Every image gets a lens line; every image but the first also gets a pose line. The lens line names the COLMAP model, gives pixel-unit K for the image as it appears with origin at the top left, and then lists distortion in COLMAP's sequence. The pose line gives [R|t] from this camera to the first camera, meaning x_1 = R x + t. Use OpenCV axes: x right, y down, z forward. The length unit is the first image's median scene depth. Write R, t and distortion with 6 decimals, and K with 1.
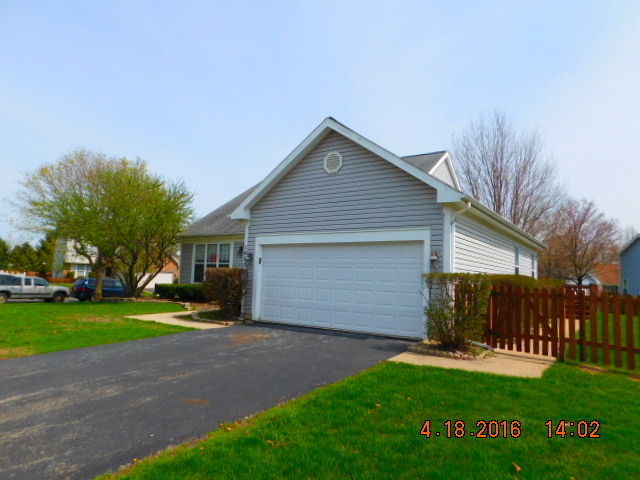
lens RADIAL K [[417.0, 0, 319.7], [0, 417.0, 240.6], [0, 0, 1]] dist [0.000455, 0.000043]
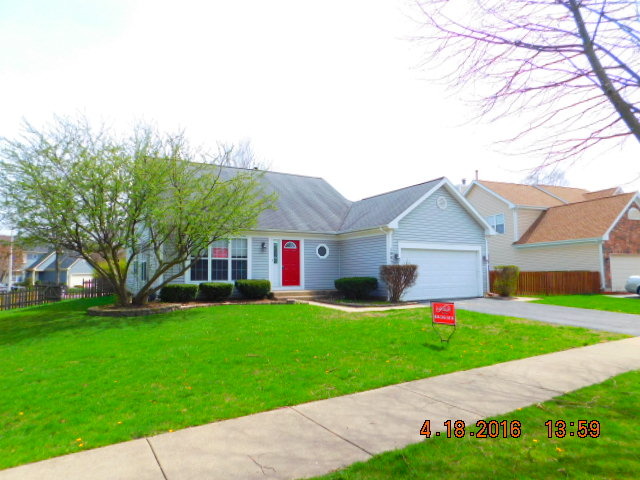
lens RADIAL K [[417.0, 0, 321.0], [0, 417.0, 240.1], [0, 0, 1]] dist [0.000455, 0.000043]
pose [[0.379284, 0.035559, 0.924597, -1.058029], [-0.062272, 0.997977, -0.012837, 0.012055], [-0.923182, -0.052707, 0.380731, 0.472563]]
